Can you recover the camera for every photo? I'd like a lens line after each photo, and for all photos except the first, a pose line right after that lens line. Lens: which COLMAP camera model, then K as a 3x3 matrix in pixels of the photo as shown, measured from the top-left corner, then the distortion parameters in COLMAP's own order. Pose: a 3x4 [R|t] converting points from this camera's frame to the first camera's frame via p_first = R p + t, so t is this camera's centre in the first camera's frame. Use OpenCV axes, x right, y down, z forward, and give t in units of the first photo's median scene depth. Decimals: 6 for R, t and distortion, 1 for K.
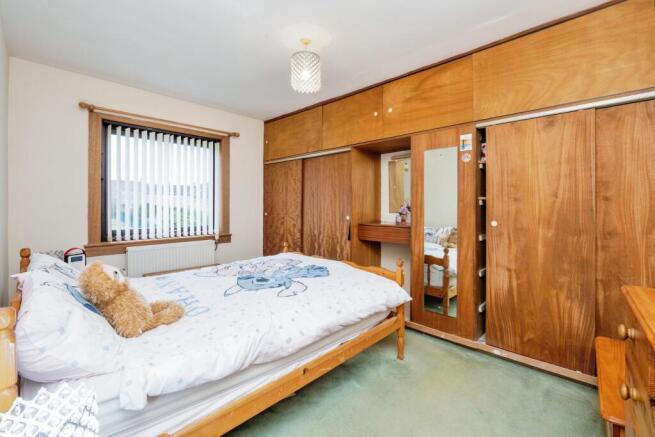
lens RADIAL K [[283.6, 0, 329.3], [0, 283.6, 212.2], [0, 0, 1]] dist [0.000335, -0.000021]
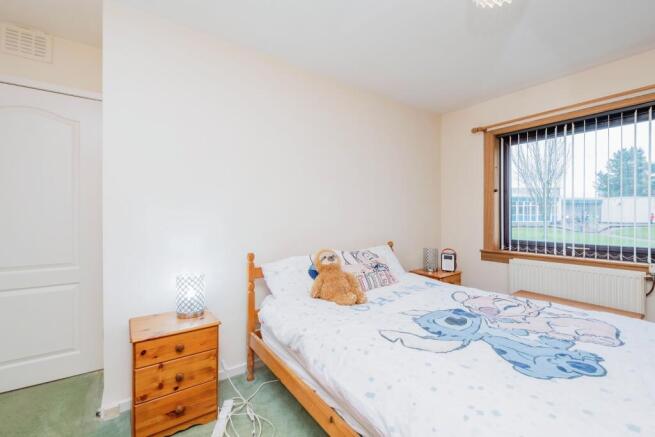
lens RADIAL K [[283.6, 0, 328.5], [0, 283.6, 215.1], [0, 0, 1]] dist [0.000335, -0.000021]
pose [[-0.222766, 0.005617, -0.974856, 0.398636], [-0.018670, 0.999775, 0.010027, -0.023531], [0.974693, 0.020435, -0.222611, 0.644200]]
